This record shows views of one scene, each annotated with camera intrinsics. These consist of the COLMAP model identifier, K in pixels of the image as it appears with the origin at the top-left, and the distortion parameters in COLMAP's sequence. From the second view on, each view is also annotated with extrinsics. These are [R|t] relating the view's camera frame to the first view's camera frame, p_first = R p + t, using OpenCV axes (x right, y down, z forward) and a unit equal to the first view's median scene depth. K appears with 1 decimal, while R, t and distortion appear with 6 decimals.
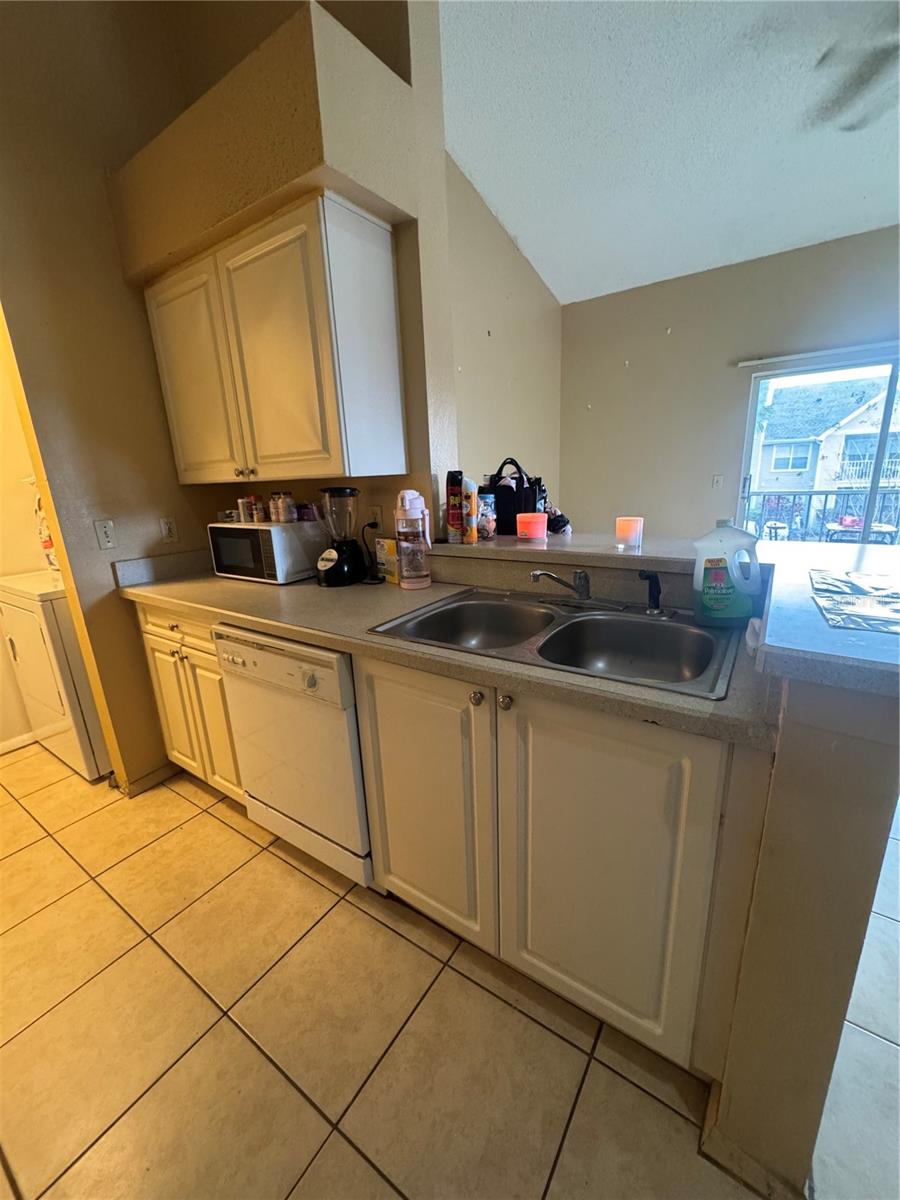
lens RADIAL K [[478.6, 0, 448.8], [0, 478.6, 601.2], [0, 0, 1]] dist [-0.001494, 0.000455]
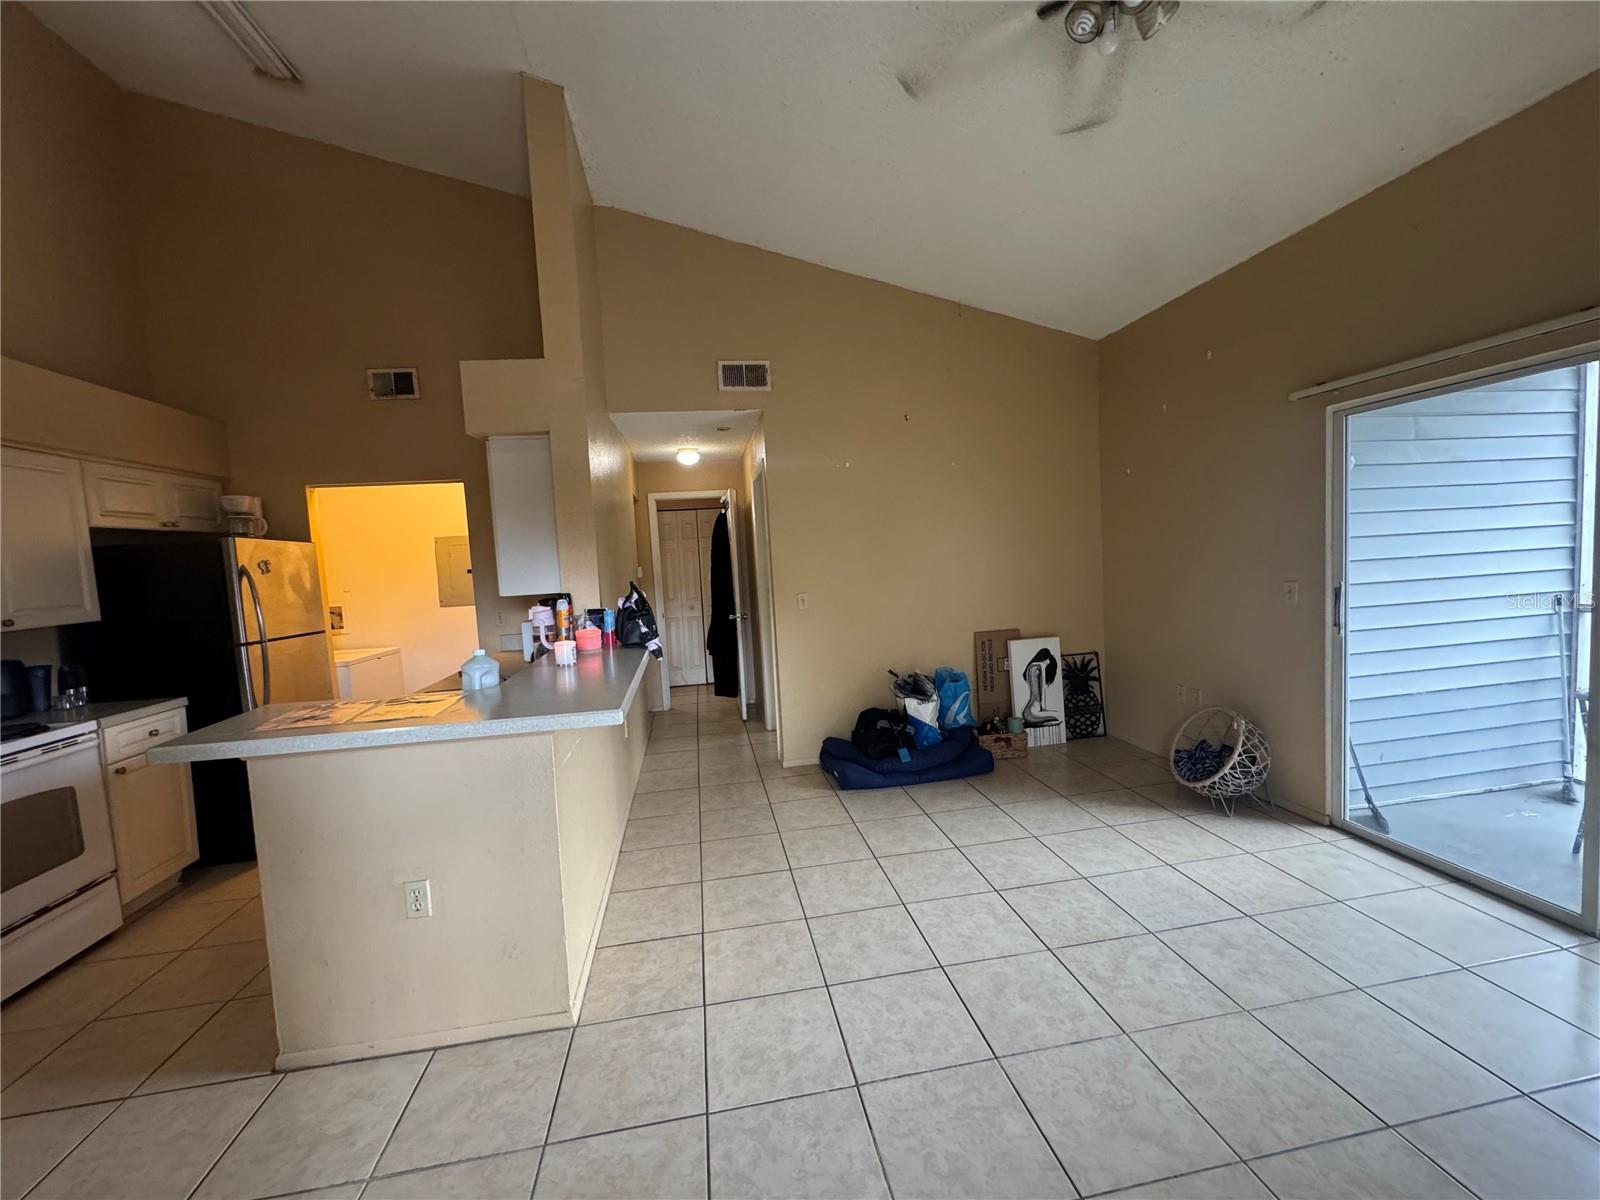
lens RADIAL K [[638.1, 0, 800.8], [0, 638.1, 599.4], [0, 0, 1]] dist [-0.001494, 0.000455]
pose [[0.697310, 0.056854, -0.714511, 1.615934], [-0.164088, 0.983039, -0.081916, -0.201300], [0.697735, 0.174364, 0.694812, 0.207776]]
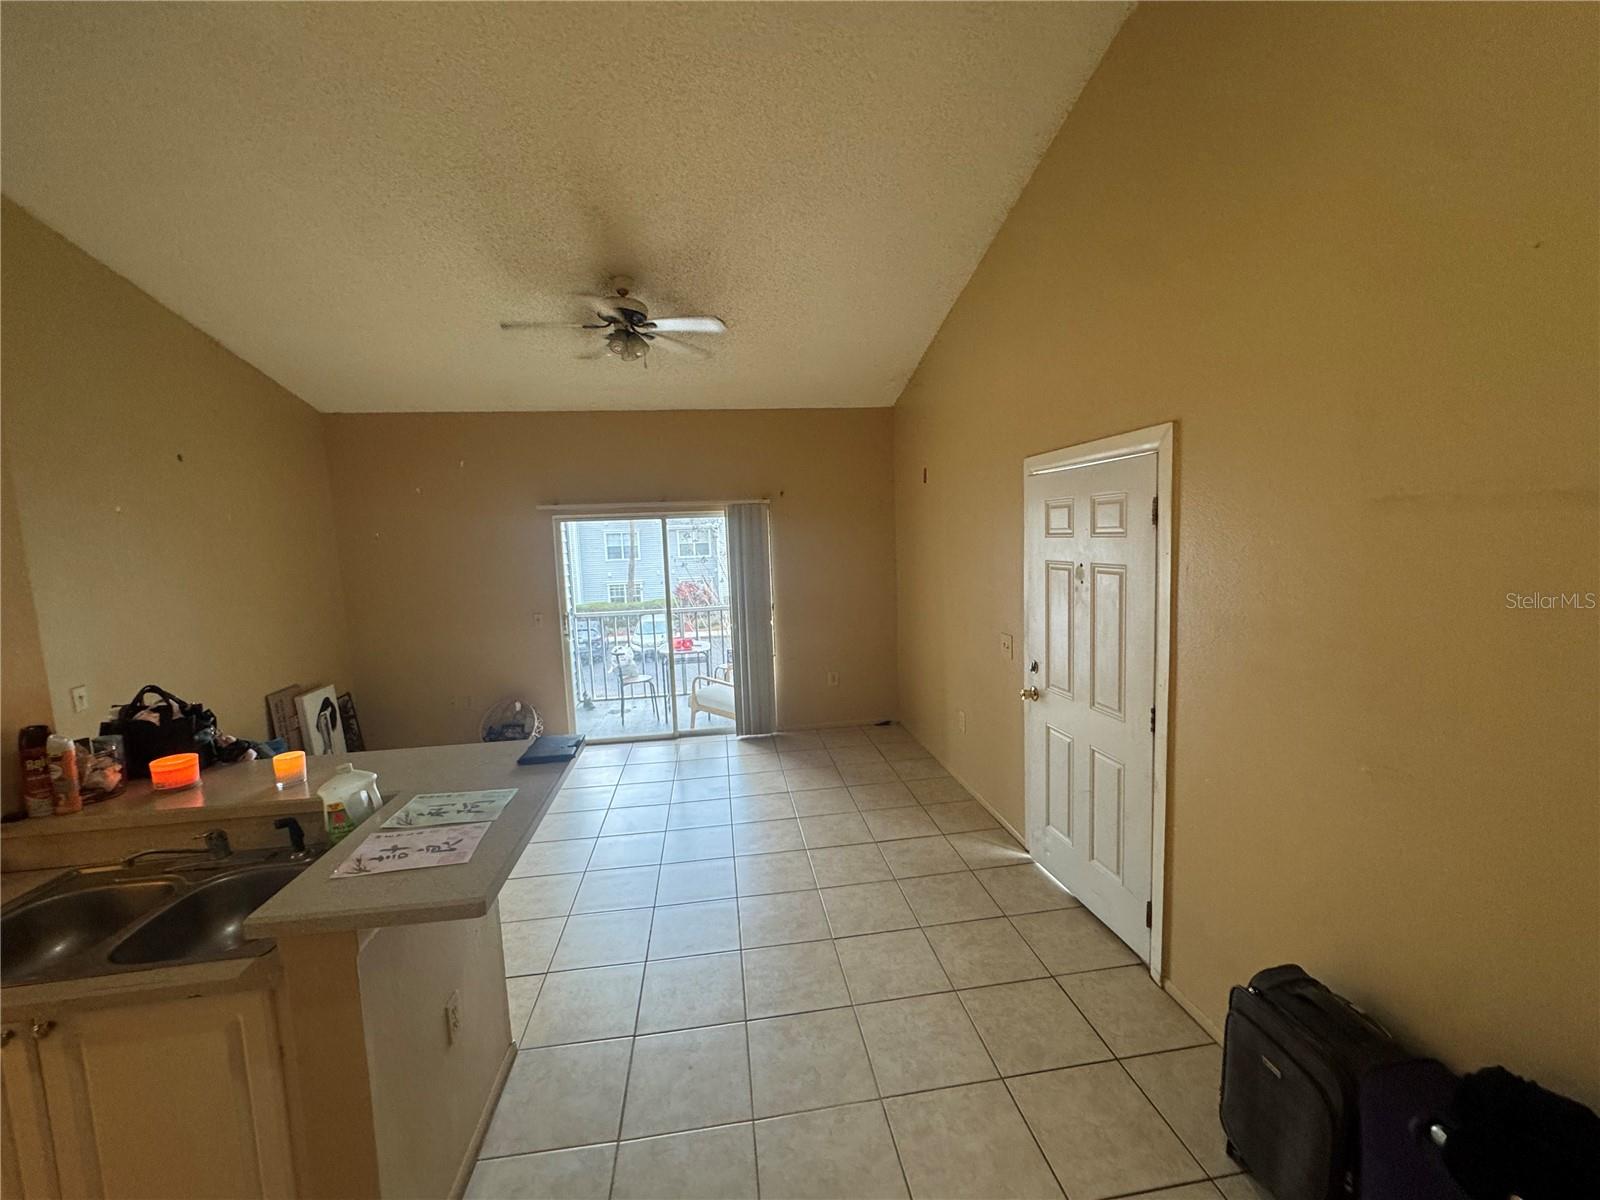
lens RADIAL K [[638.1, 0, 800.0], [0, 638.1, 599.7], [0, 0, 1]] dist [-0.001494, 0.000455]
pose [[0.737747, -0.054728, 0.672855, 0.233052], [0.177697, 0.977302, -0.115345, -0.119704], [-0.651270, 0.204660, 0.730727, -0.607013]]
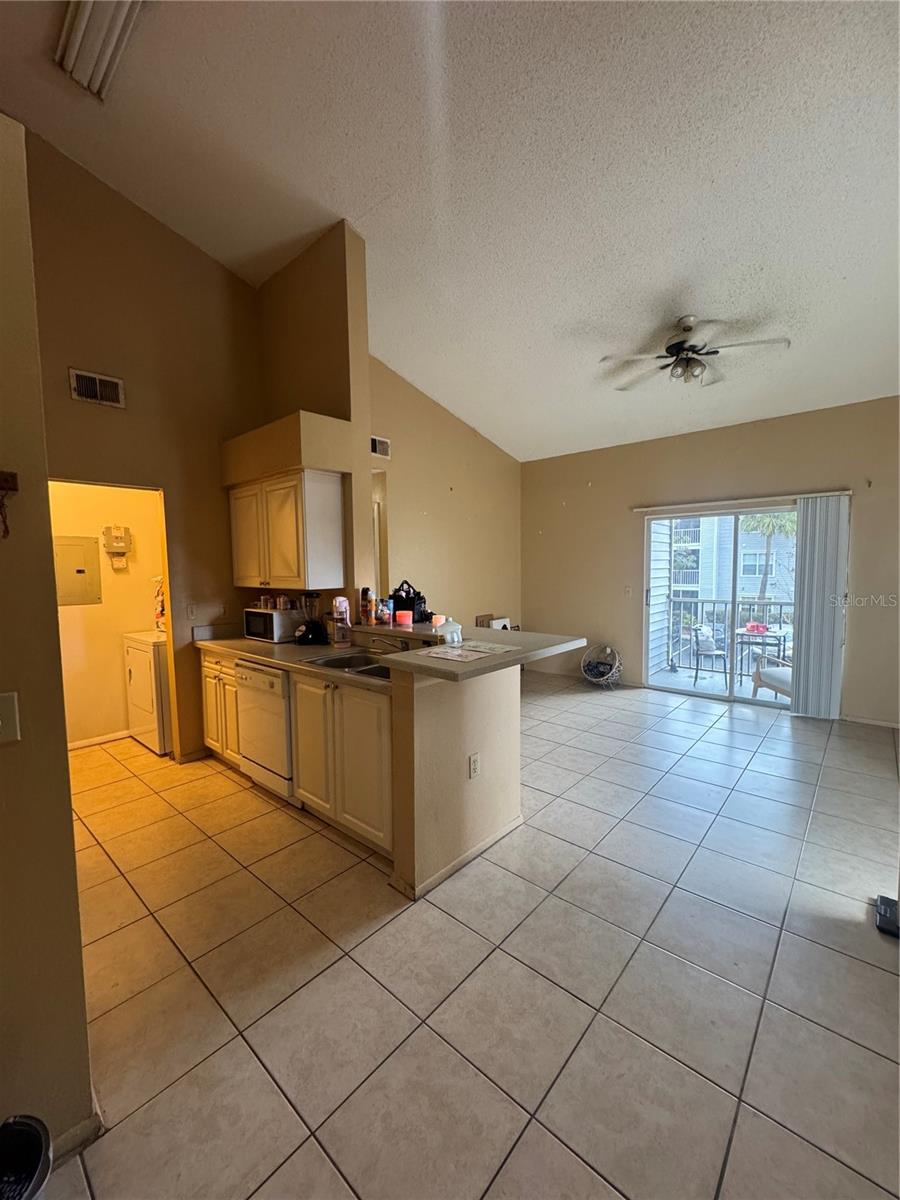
lens RADIAL K [[478.6, 0, 449.5], [0, 478.6, 600.8], [0, 0, 1]] dist [-0.001494, 0.000455]
pose [[0.992493, 0.041007, -0.115223, 0.526904], [-0.061478, 0.981714, -0.180164, 0.097566], [0.105728, 0.185895, 0.976865, -0.771681]]
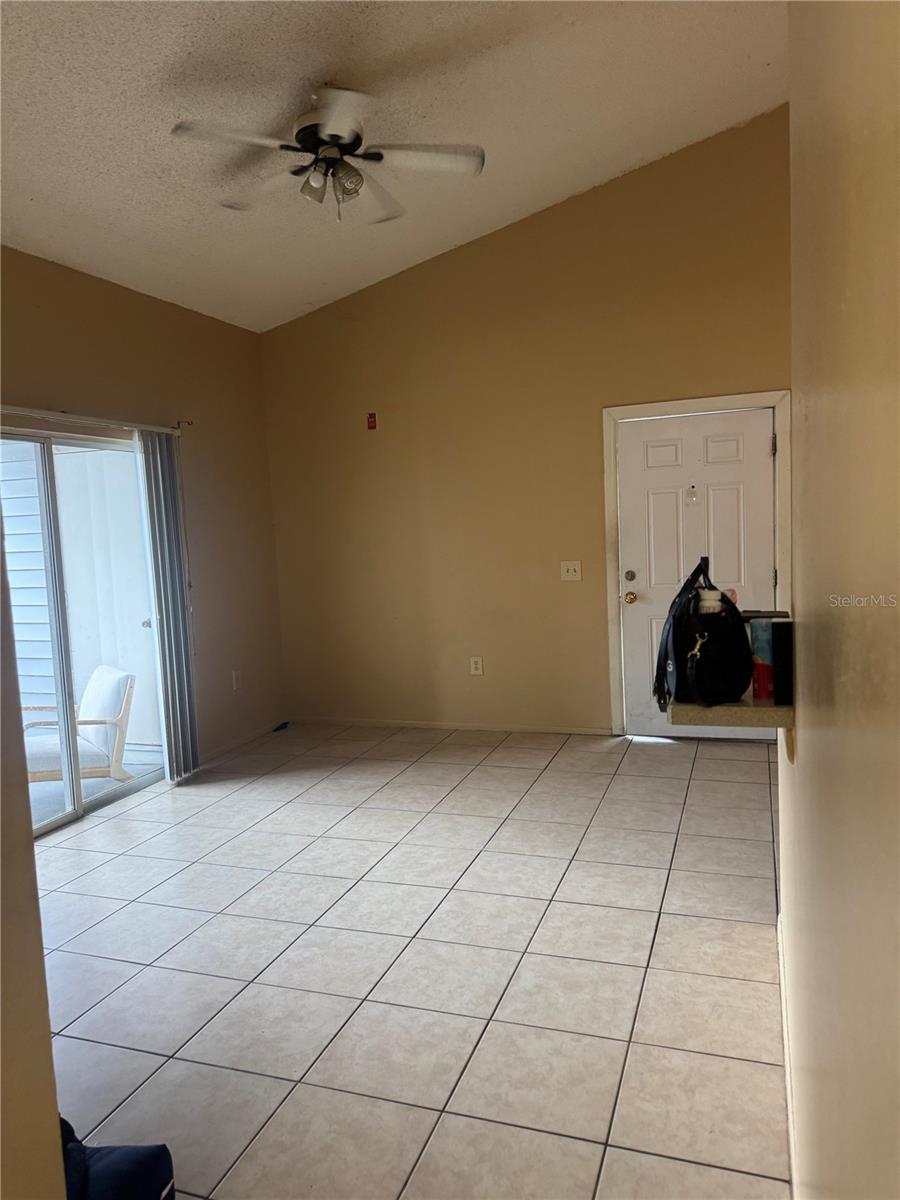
lens RADIAL K [[844.2, 0, 455.5], [0, 844.2, 601.8], [0, 0, 1]] dist [0.056484, -0.062144]
pose [[-0.264510, -0.036092, 0.963707, -0.769379], [0.303122, 0.945542, 0.118609, -0.469984], [-0.915506, 0.323494, -0.239165, 1.573539]]
